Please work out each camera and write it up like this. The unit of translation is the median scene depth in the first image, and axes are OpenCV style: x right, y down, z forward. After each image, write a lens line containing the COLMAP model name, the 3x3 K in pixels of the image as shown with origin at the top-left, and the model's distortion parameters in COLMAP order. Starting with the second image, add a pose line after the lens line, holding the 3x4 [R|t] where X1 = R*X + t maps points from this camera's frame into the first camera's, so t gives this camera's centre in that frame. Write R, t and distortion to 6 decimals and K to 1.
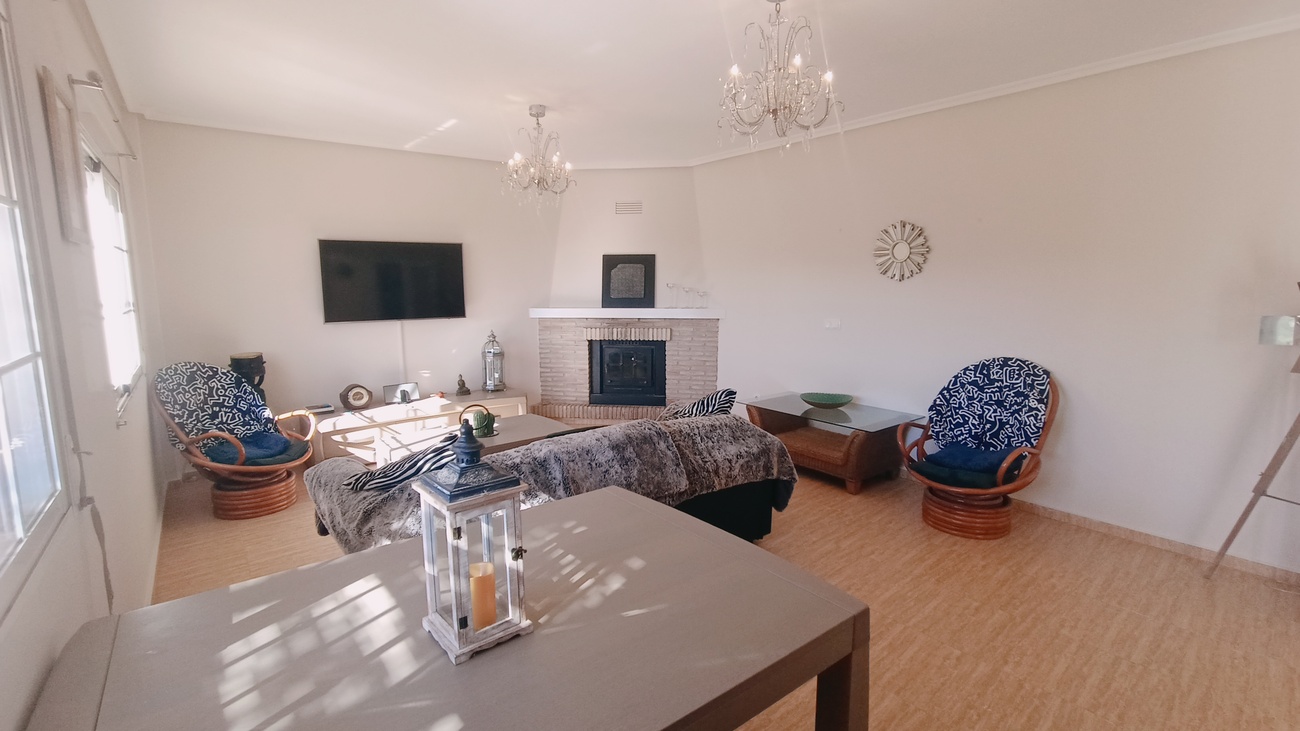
lens RADIAL K [[586.1, 0, 641.8], [0, 586.1, 364.1], [0, 0, 1]] dist [-0.017888, 0.000411]
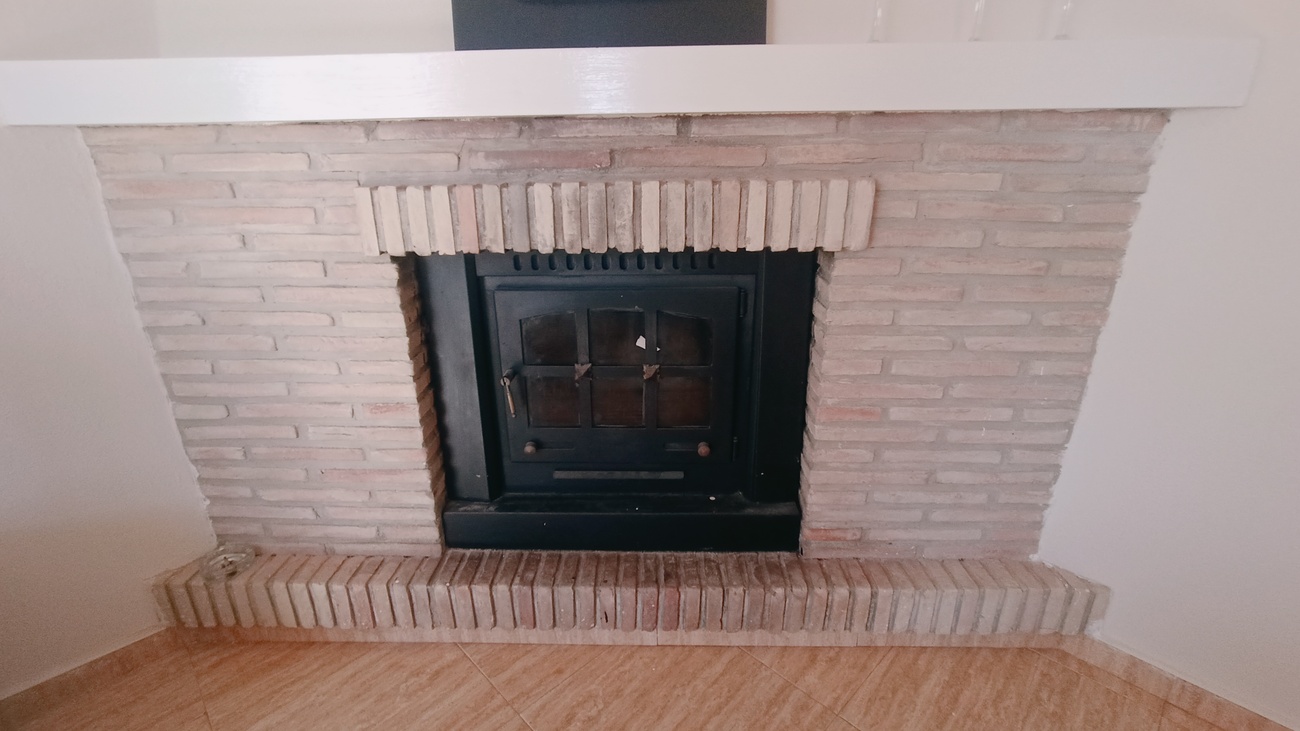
lens RADIAL K [[586.1, 0, 641.8], [0, 586.1, 364.1], [0, 0, 1]] dist [-0.017888, 0.000411]
pose [[0.991753, -0.050155, 0.117941, -0.039946], [0.025807, 0.979548, 0.199549, -0.042975], [-0.125537, -0.194860, 0.972764, 0.828960]]
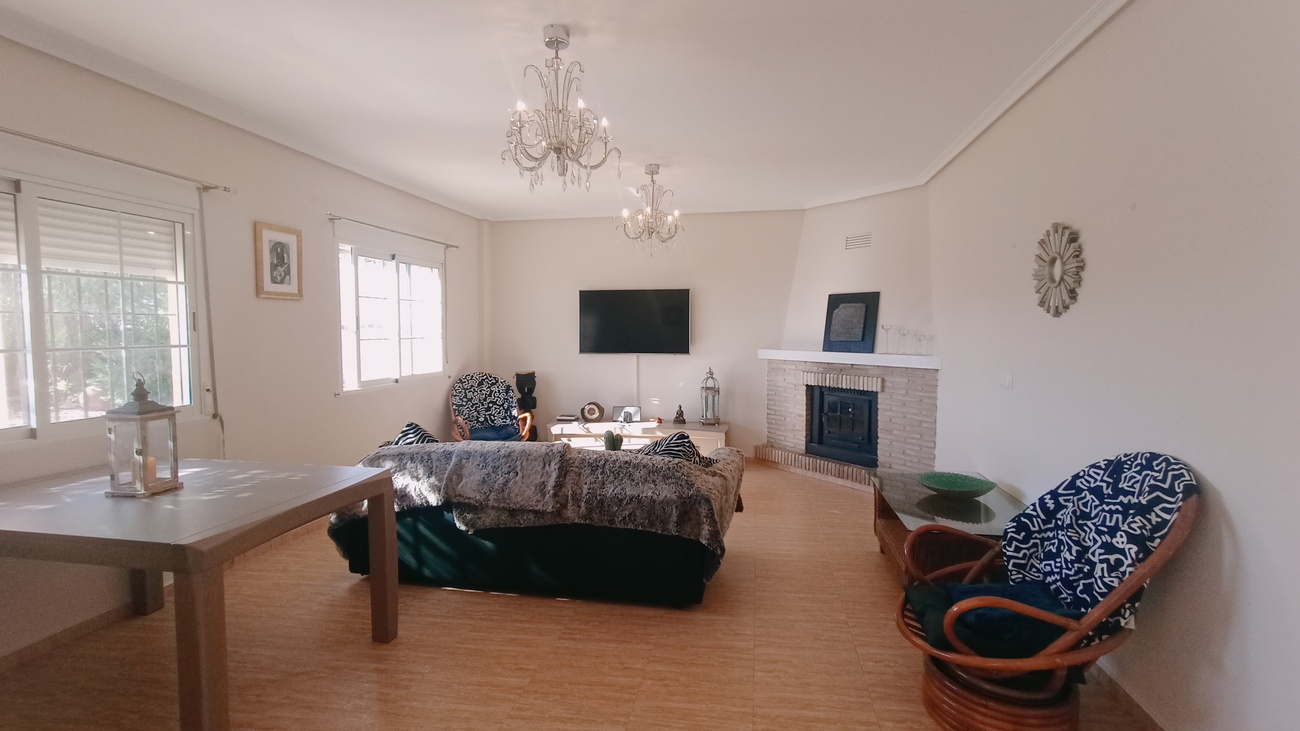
lens RADIAL K [[586.1, 0, 641.8], [0, 586.1, 364.1], [0, 0, 1]] dist [-0.017888, 0.000411]
pose [[0.667159, 0.049513, -0.743268, 0.438907], [-0.109732, 0.993436, -0.032318, -0.014996], [0.736789, 0.103122, 0.668212, 0.179918]]
